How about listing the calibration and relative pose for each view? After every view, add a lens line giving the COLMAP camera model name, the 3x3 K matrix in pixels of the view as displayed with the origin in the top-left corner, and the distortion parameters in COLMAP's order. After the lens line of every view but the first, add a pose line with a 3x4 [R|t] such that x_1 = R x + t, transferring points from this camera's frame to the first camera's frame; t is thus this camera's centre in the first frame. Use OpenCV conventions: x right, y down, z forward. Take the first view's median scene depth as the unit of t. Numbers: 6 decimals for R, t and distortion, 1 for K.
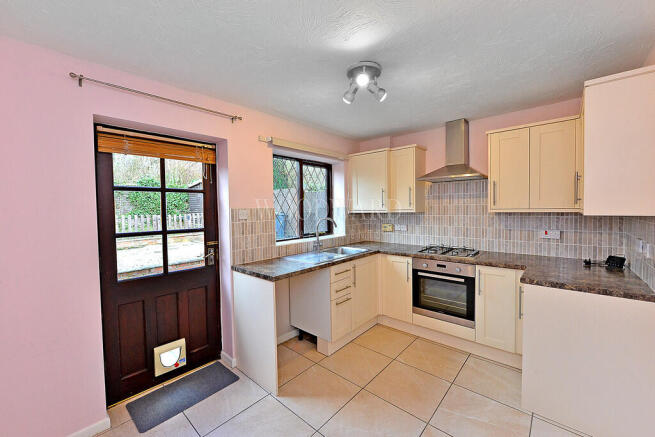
lens RADIAL K [[260.3, 0, 324.1], [0, 260.3, 216.4], [0, 0, 1]] dist [-0.008304, -0.000225]
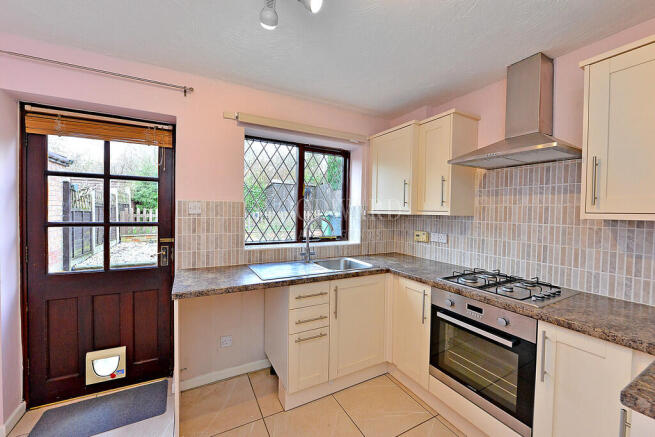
lens RADIAL K [[260.3, 0, 324.2], [0, 260.3, 215.8], [0, 0, 1]] dist [-0.008304, -0.000225]
pose [[0.941649, 0.040386, -0.334164, 0.318464], [-0.044613, 0.998992, -0.004980, 0.003252], [0.333626, 0.019597, 0.942502, 0.341658]]
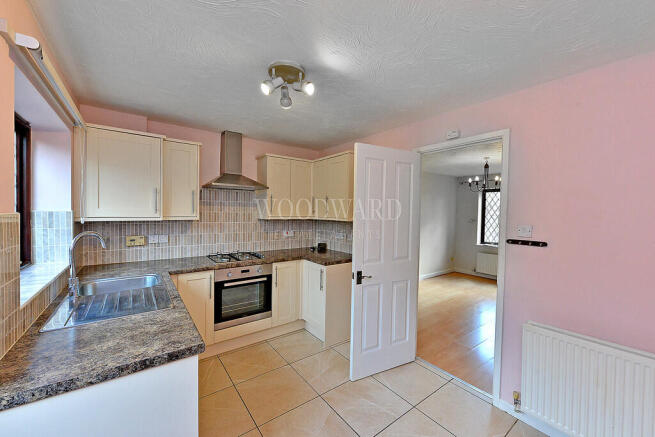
lens RADIAL K [[260.3, 0, 331.2], [0, 260.3, 215.2], [0, 0, 1]] dist [-0.008304, -0.000225]
pose [[0.178305, 0.003844, 0.983968, -0.510390], [0.012648, 0.999901, -0.006198, -0.023166], [-0.983894, 0.013551, 0.178239, 0.468266]]
